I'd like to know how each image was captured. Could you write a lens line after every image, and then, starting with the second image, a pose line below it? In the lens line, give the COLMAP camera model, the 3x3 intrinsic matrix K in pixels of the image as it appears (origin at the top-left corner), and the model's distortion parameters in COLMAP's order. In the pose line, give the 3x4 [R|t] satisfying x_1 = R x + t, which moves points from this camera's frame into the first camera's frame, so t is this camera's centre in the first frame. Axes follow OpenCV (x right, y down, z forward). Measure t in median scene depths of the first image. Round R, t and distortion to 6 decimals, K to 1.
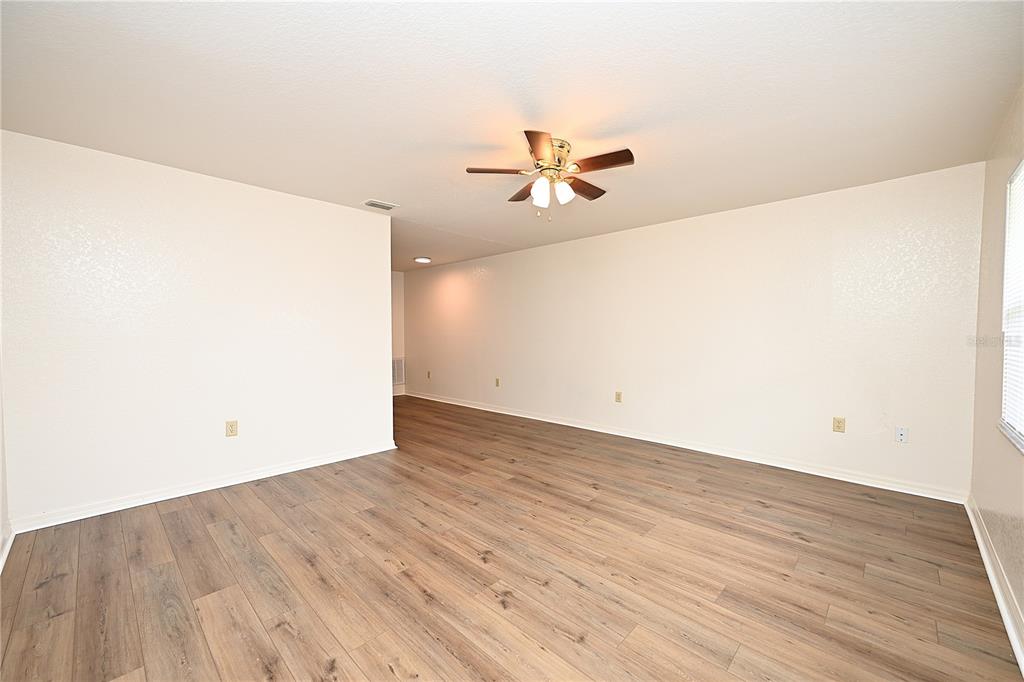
lens RADIAL K [[403.1, 0, 514.0], [0, 403.1, 337.5], [0, 0, 1]] dist [-0.000895, -0.000230]
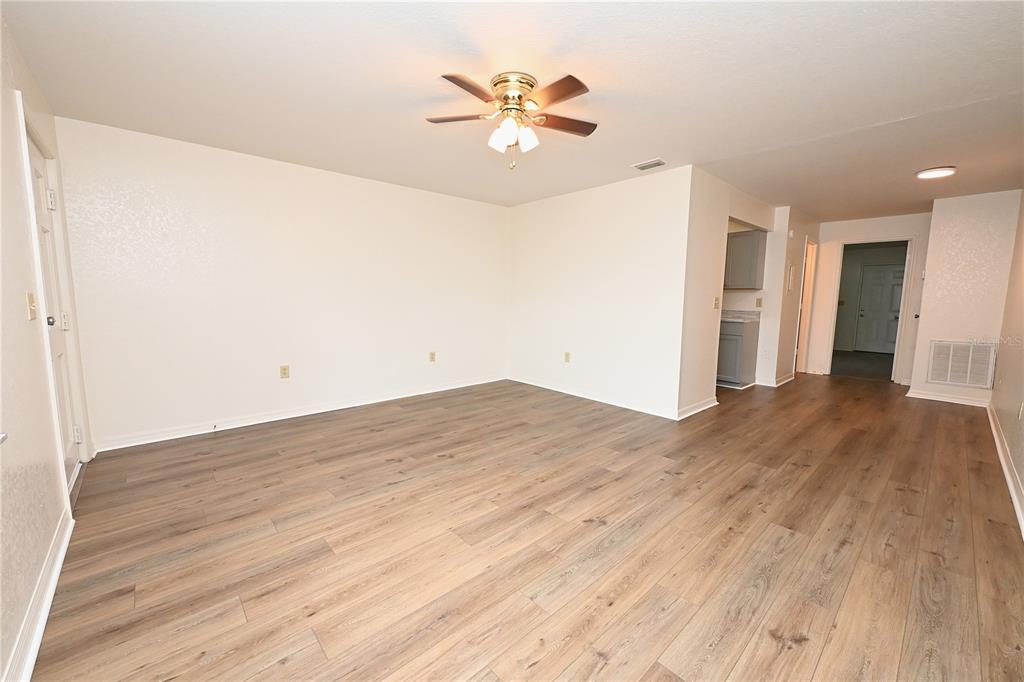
lens RADIAL K [[403.1, 0, 513.8], [0, 403.1, 340.0], [0, 0, 1]] dist [-0.000895, -0.000230]
pose [[-0.064632, 0.109490, -0.991884, 0.957014], [-0.023414, 0.993523, 0.111197, -0.008911], [0.997634, 0.030410, -0.061650, 1.004518]]
